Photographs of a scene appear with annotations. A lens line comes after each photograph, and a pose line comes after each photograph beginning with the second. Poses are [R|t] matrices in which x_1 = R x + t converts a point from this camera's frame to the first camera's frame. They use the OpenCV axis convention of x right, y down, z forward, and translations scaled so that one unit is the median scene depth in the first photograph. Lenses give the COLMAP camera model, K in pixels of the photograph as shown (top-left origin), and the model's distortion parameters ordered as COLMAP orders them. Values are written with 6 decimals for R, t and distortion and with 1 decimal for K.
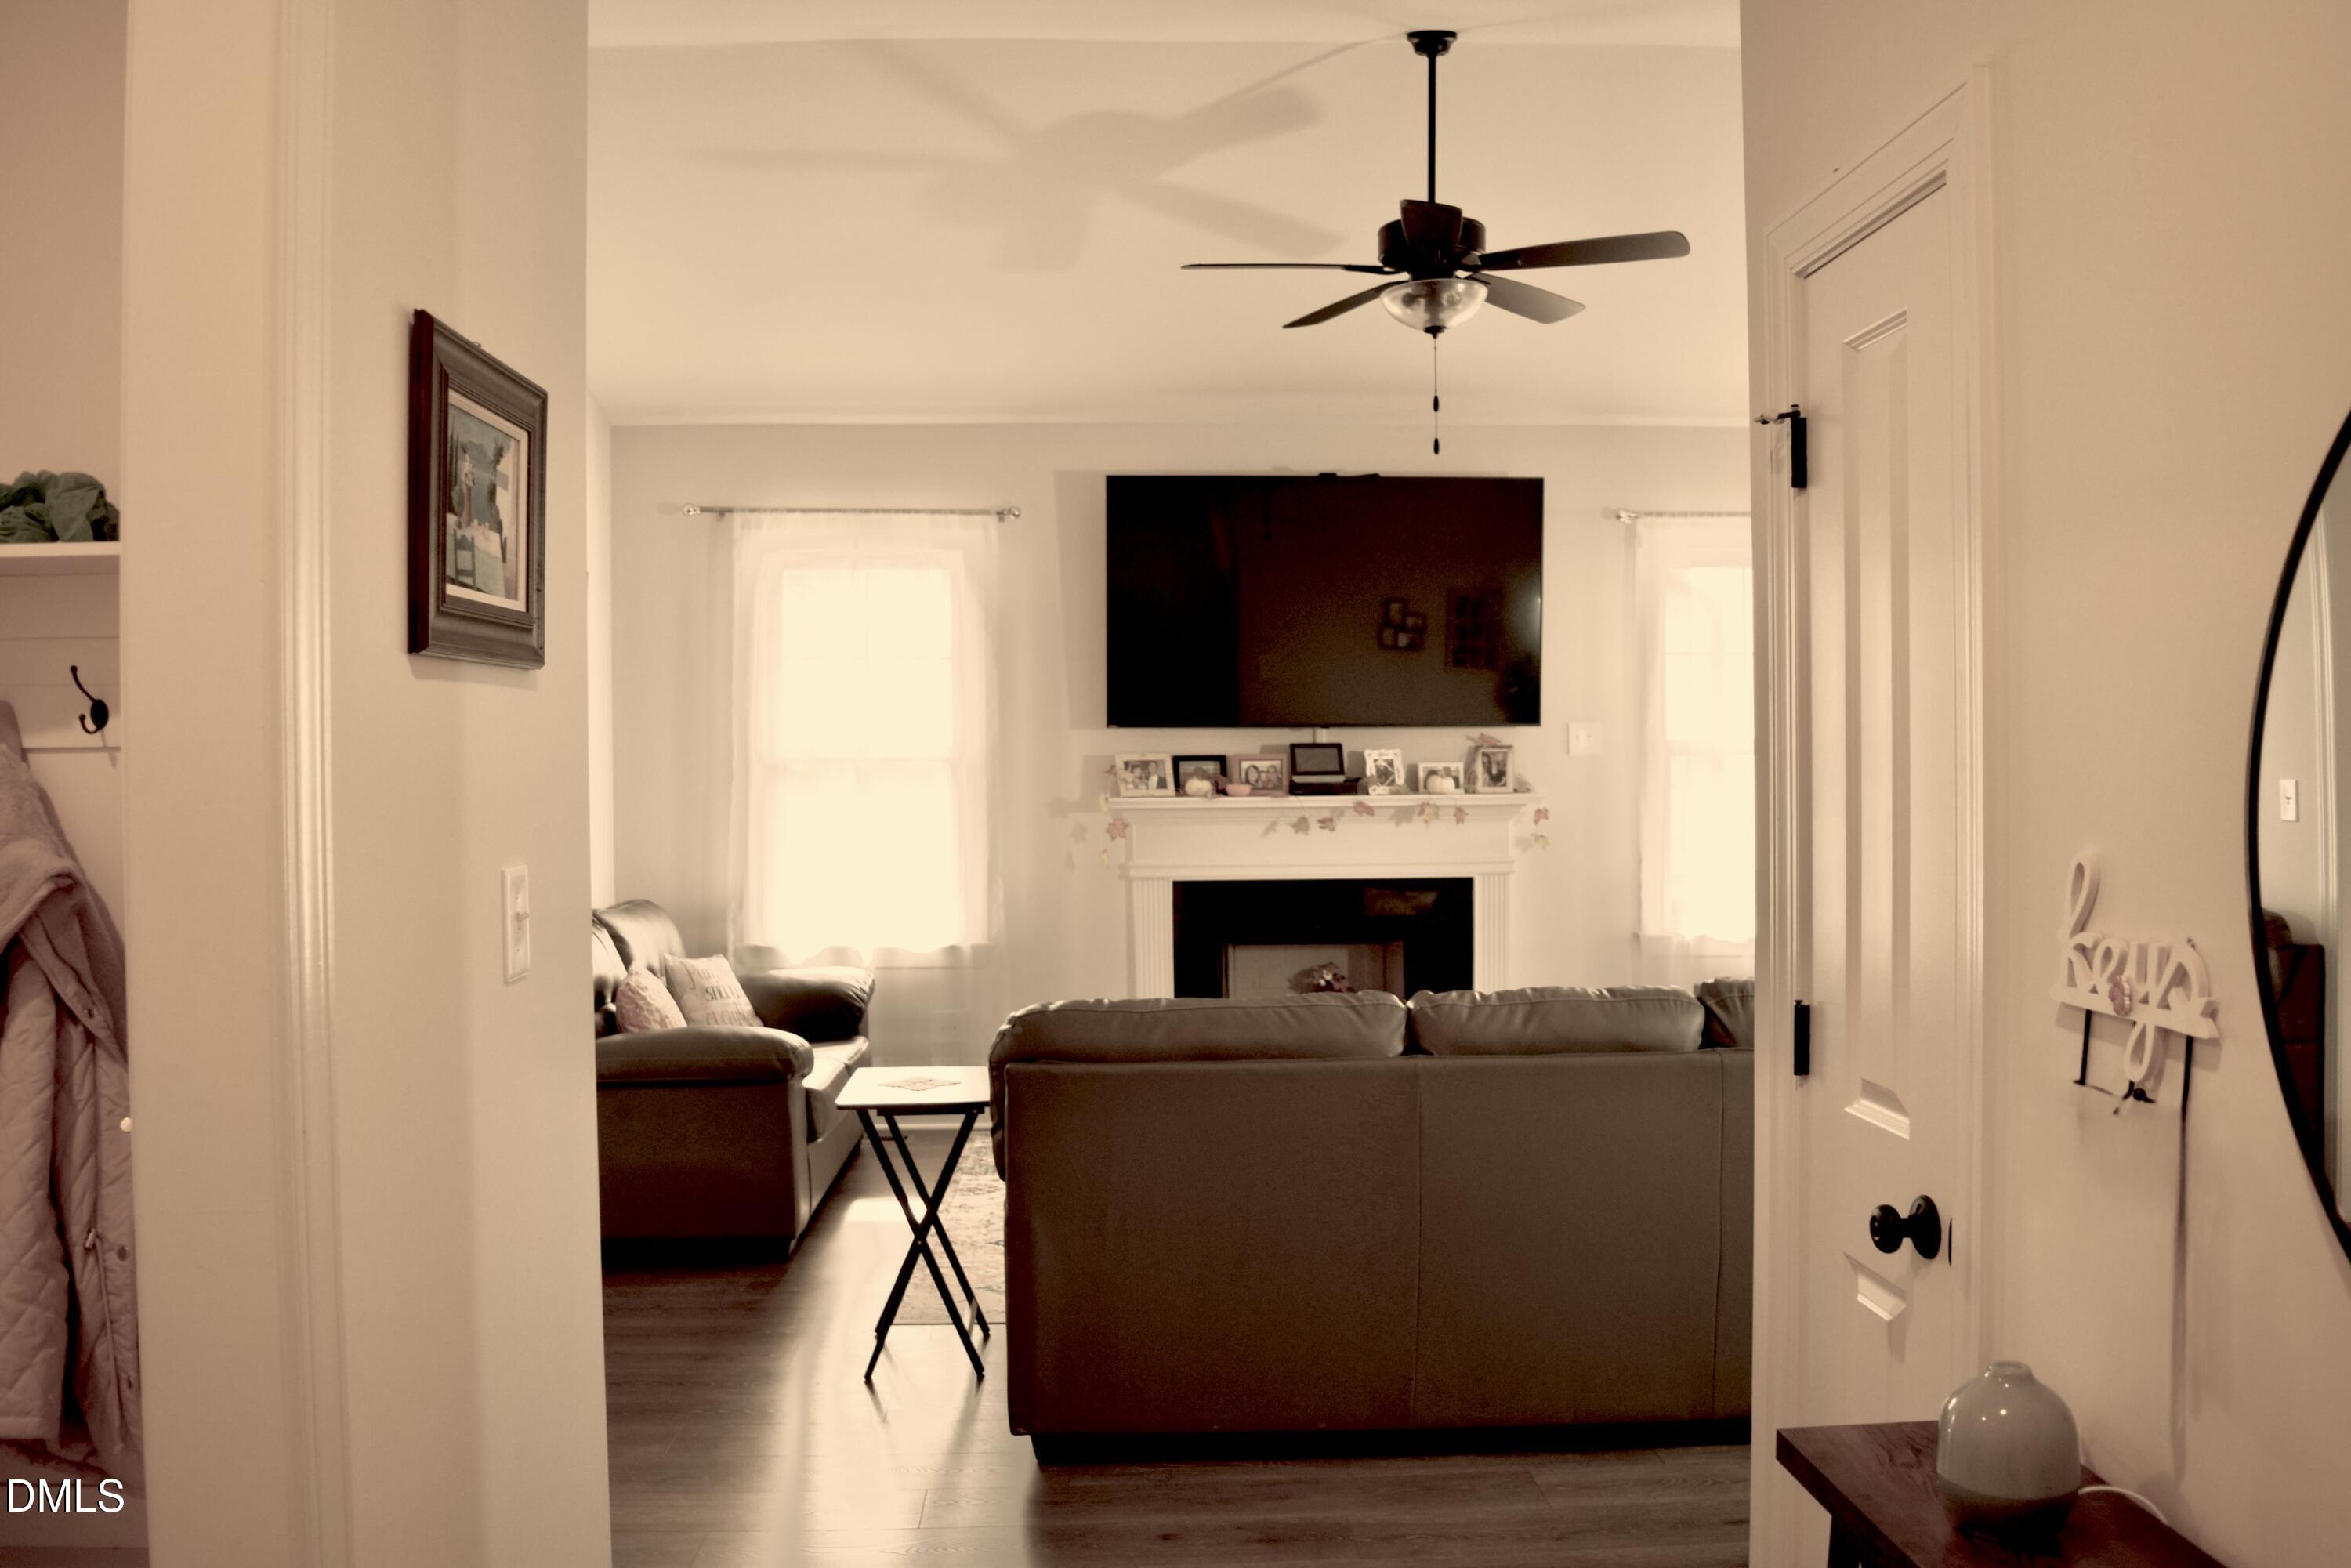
lens RADIAL K [[1794.2, 0, 1175.5], [0, 1794.2, 784.0], [0, 0, 1]] dist [-0.096327, 0.013682]
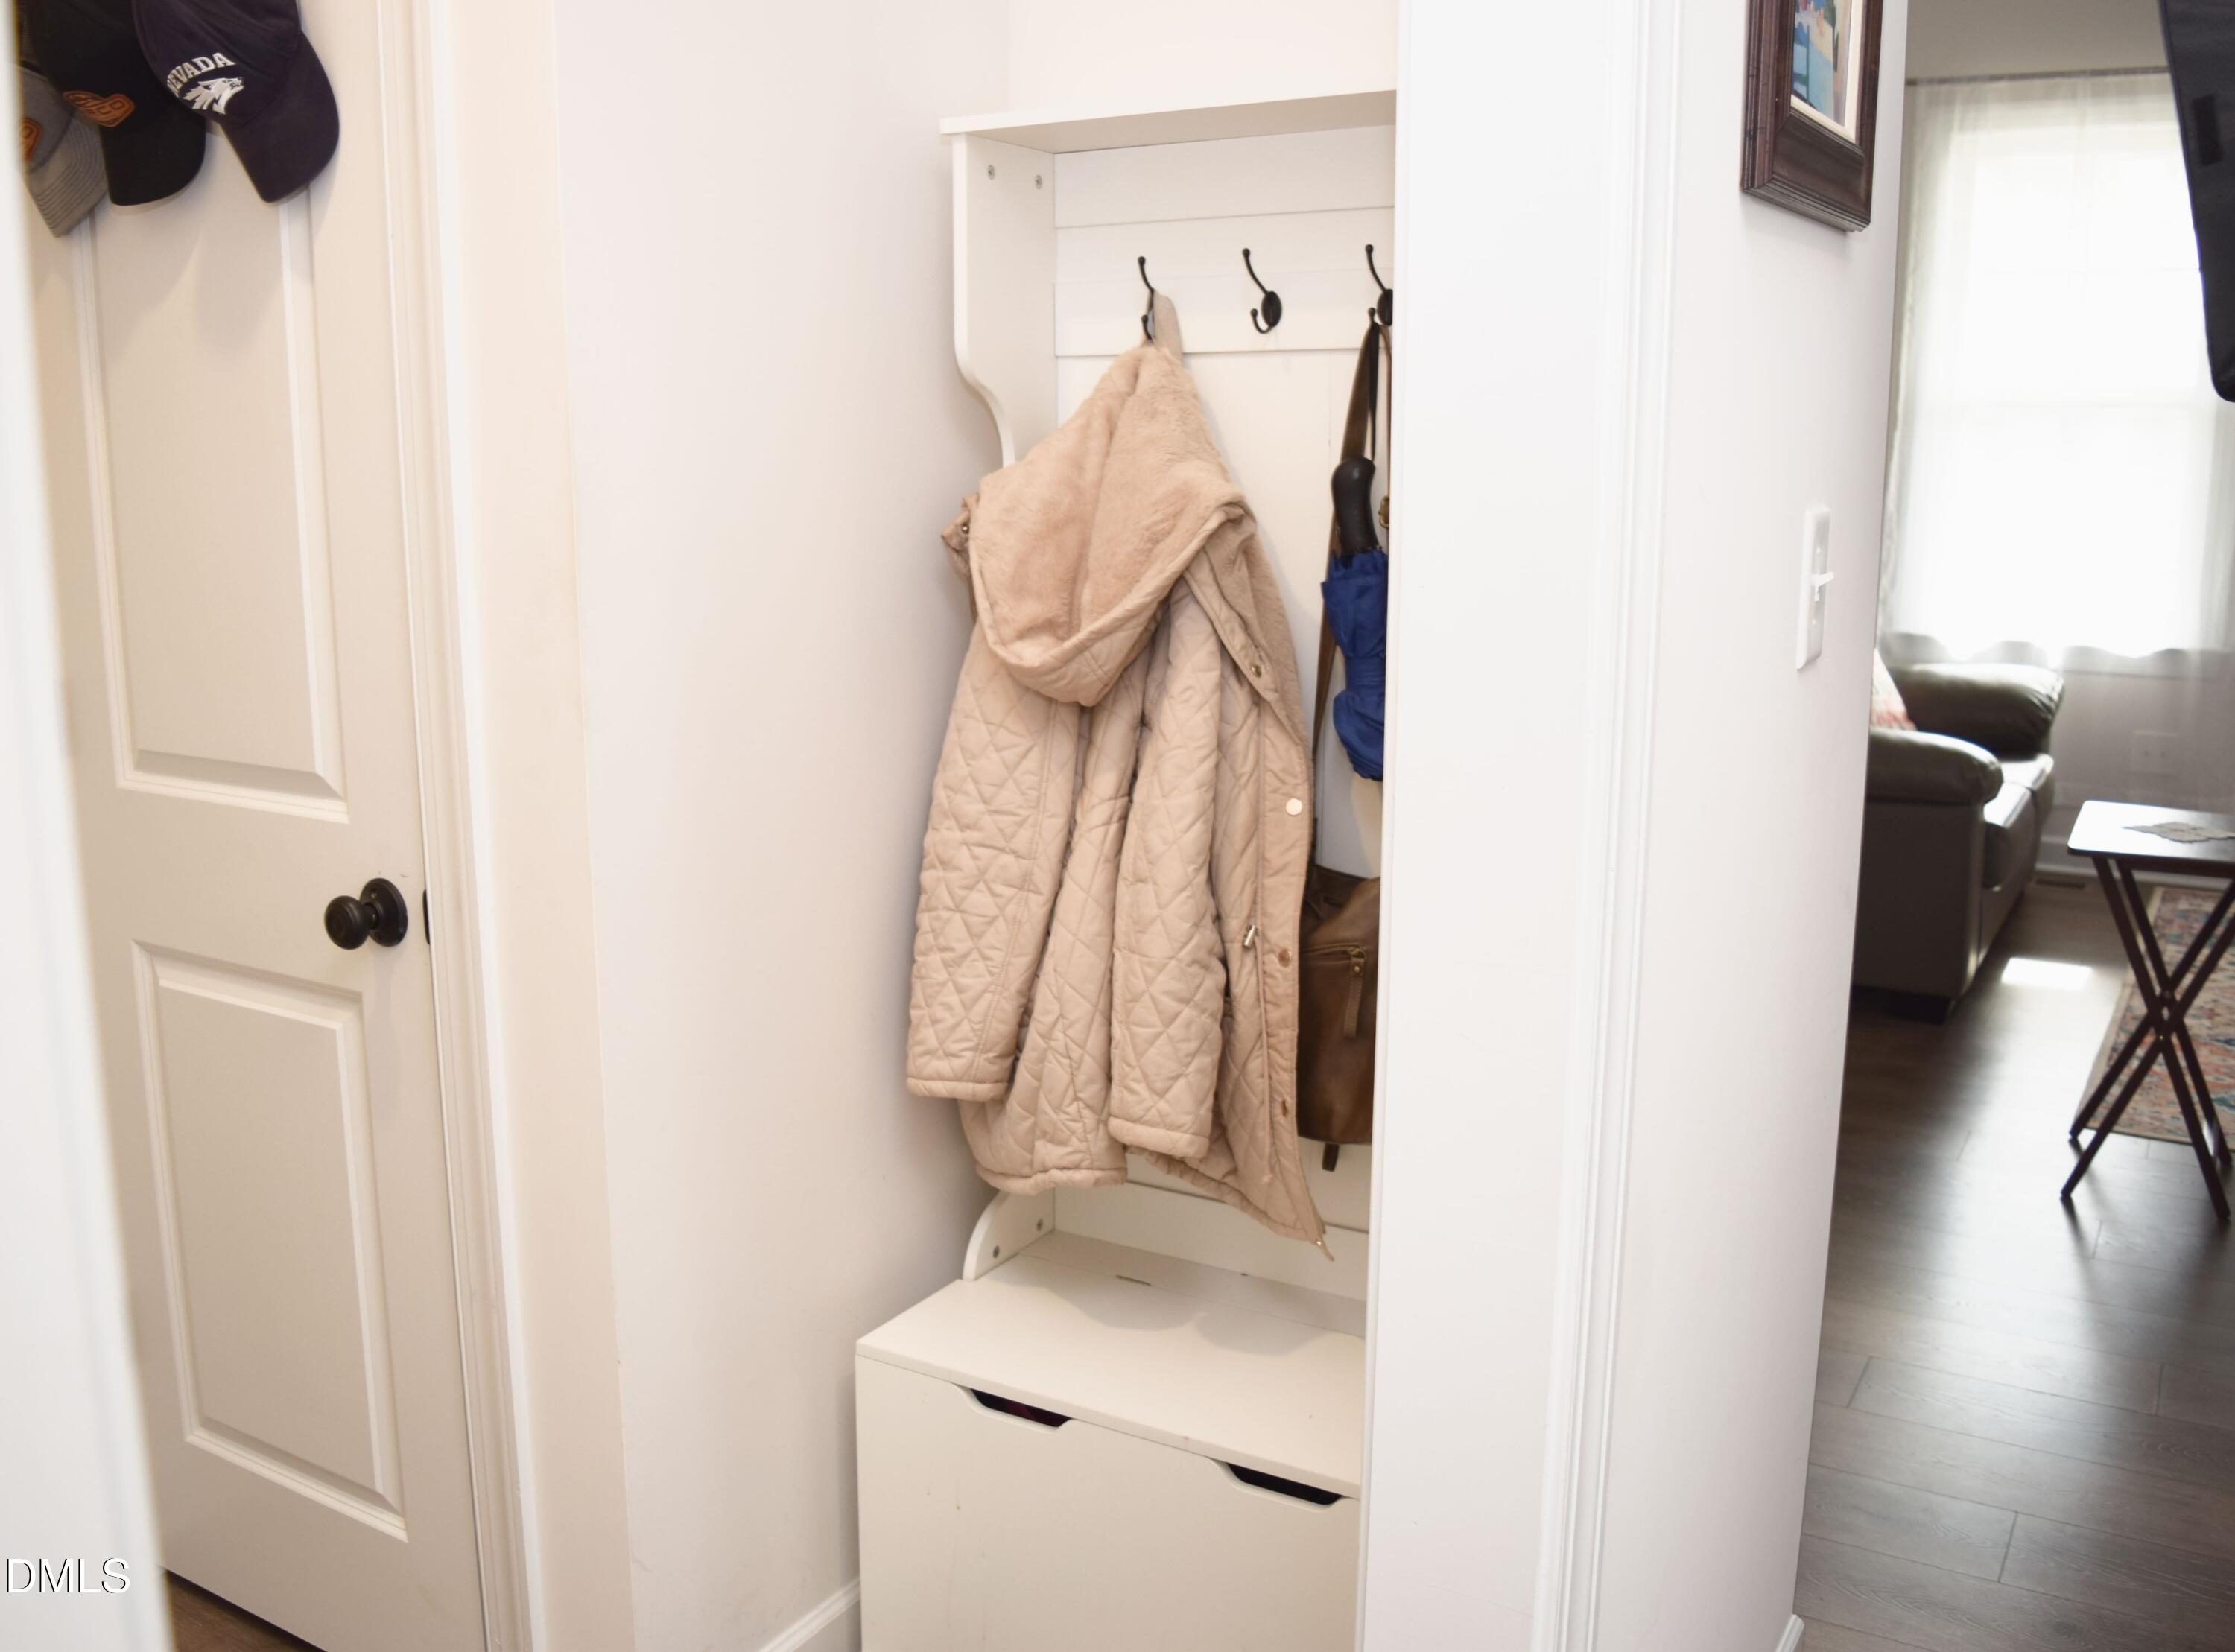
lens RADIAL K [[2079.8, 0, 1117.5], [0, 2079.8, 826.0], [0, 0, 1]] dist [-0.080586, 0.002261]
pose [[0.831425, 0.114614, -0.543687, -0.127117], [-0.010459, 0.981549, 0.190926, 0.014661], [0.555538, -0.153054, 0.817283, 0.124817]]
